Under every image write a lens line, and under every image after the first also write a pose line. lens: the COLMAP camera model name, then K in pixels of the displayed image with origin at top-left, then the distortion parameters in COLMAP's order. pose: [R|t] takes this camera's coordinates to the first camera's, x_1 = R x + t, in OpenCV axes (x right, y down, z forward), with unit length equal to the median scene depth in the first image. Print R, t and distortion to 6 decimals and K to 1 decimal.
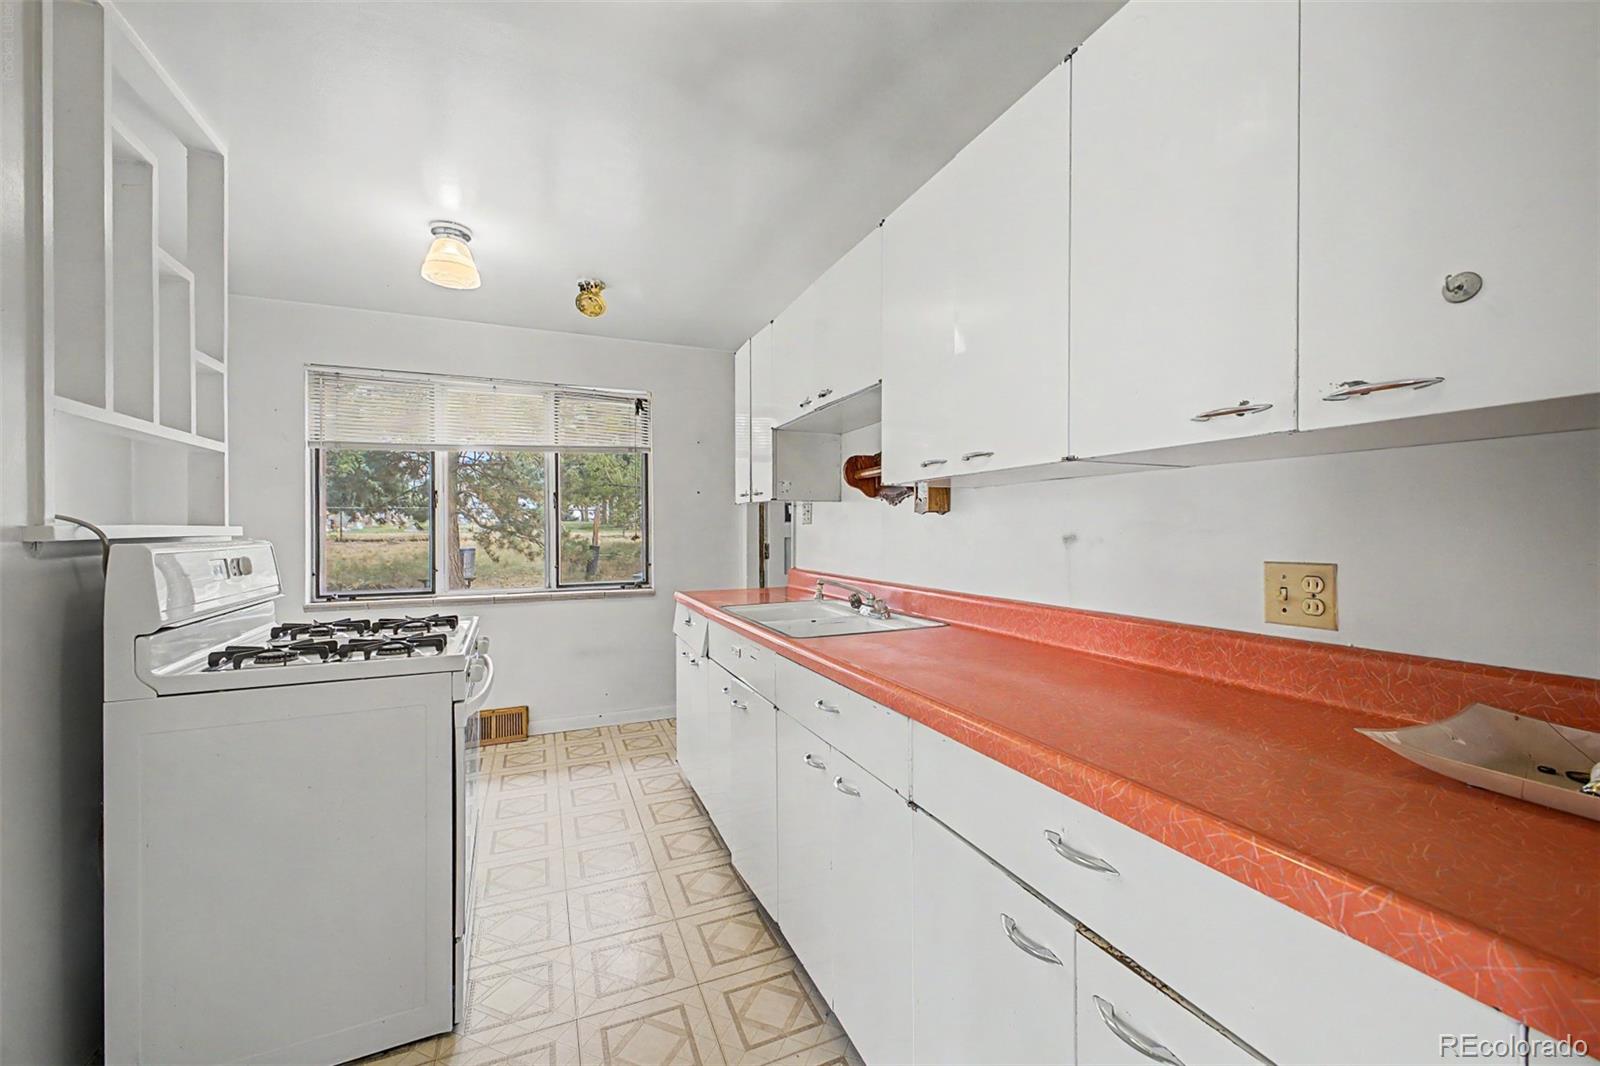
lens RADIAL K [[637.3, 0, 798.8], [0, 637.3, 530.7], [0, 0, 1]] dist [0.024051, -0.012345]
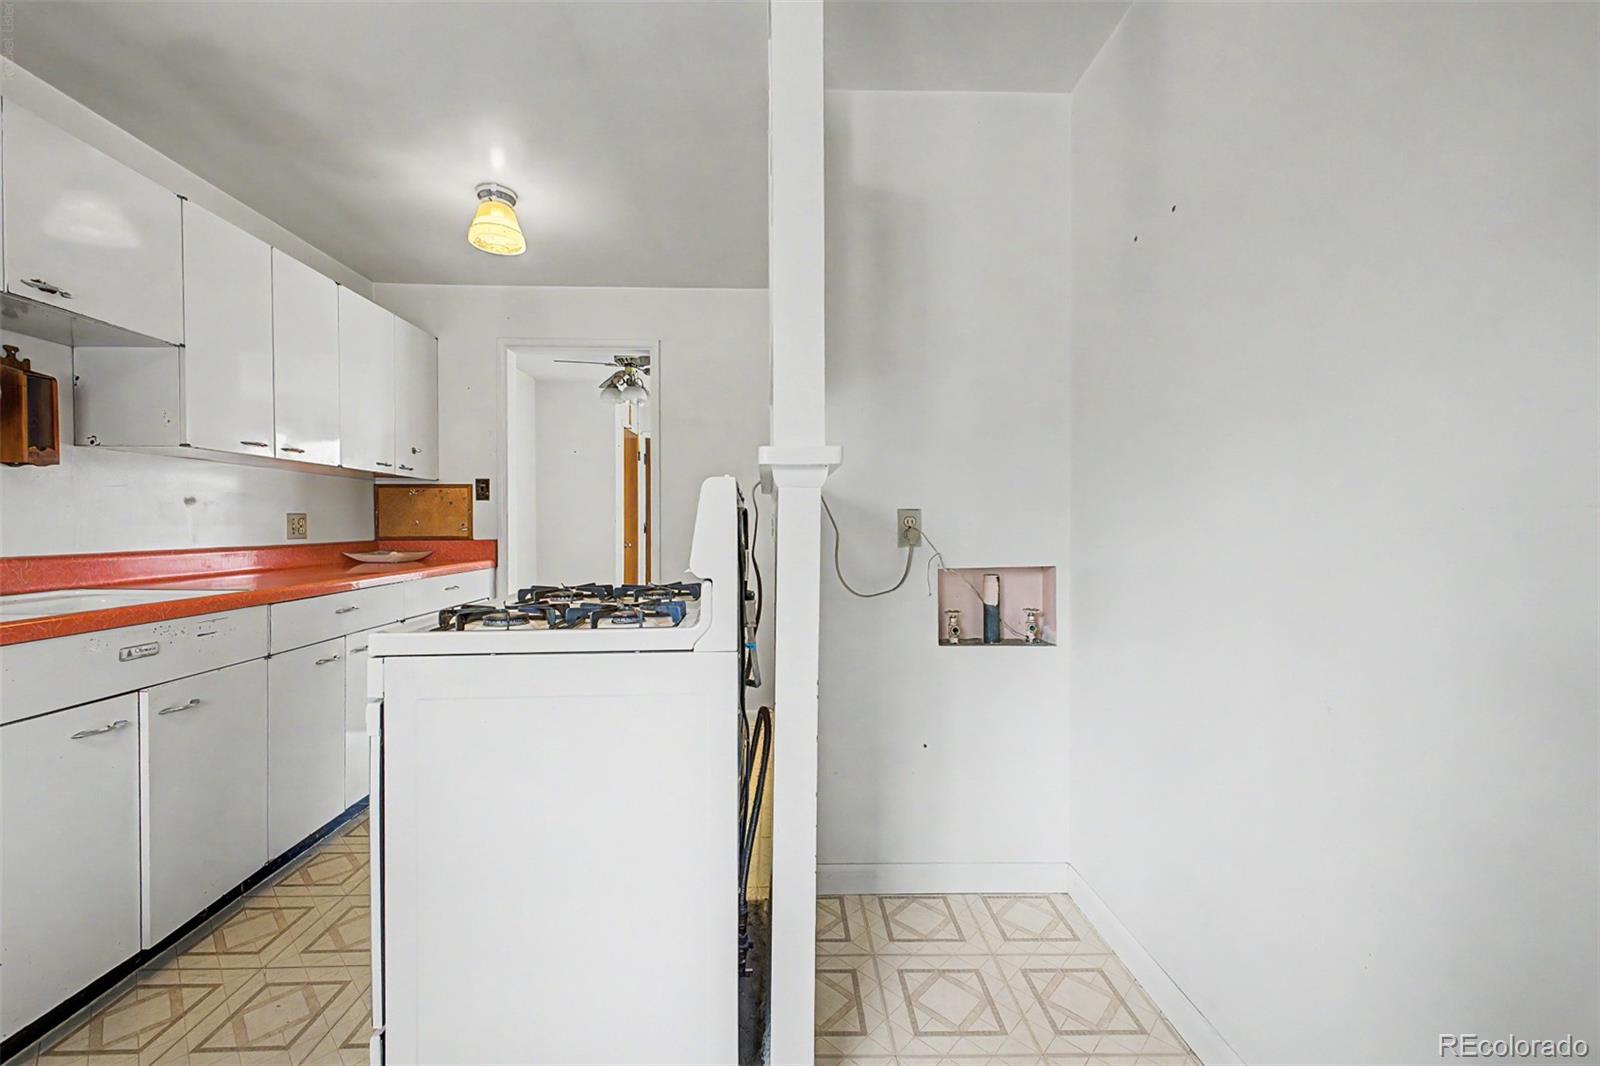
lens RADIAL K [[639.6, 0, 791.7], [0, 639.6, 537.8], [0, 0, 1]] dist [0.012374, -0.002486]
pose [[-0.931382, -0.002025, 0.364038, -1.382935], [0.003132, 0.999903, 0.013576, 0.082465], [-0.364030, 0.013785, -0.931285, 1.895131]]
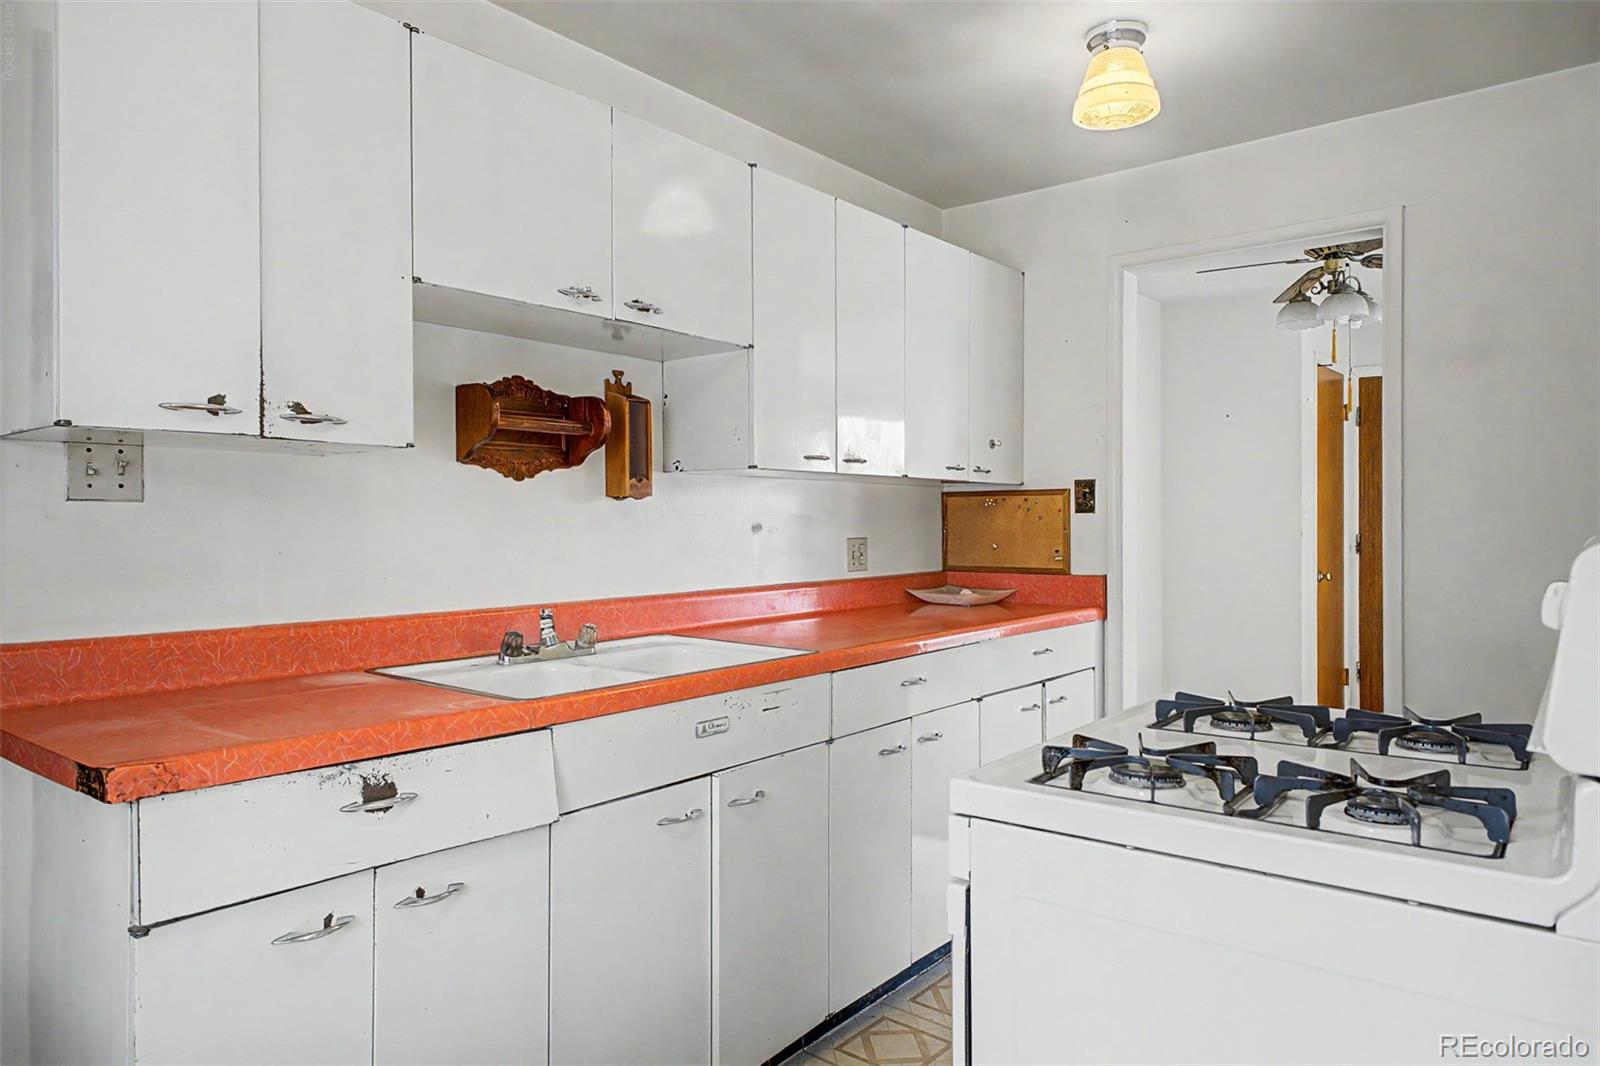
lens RADIAL K [[1030.2, 0, 801.9], [0, 1030.2, 529.2], [0, 0, 1]] dist [0.063641, -0.066789]
pose [[-0.473890, 0.001551, 0.880583, -1.312830], [0.006104, 0.999980, 0.001523, 0.011096], [-0.880563, 0.006097, -0.473890, 1.864406]]
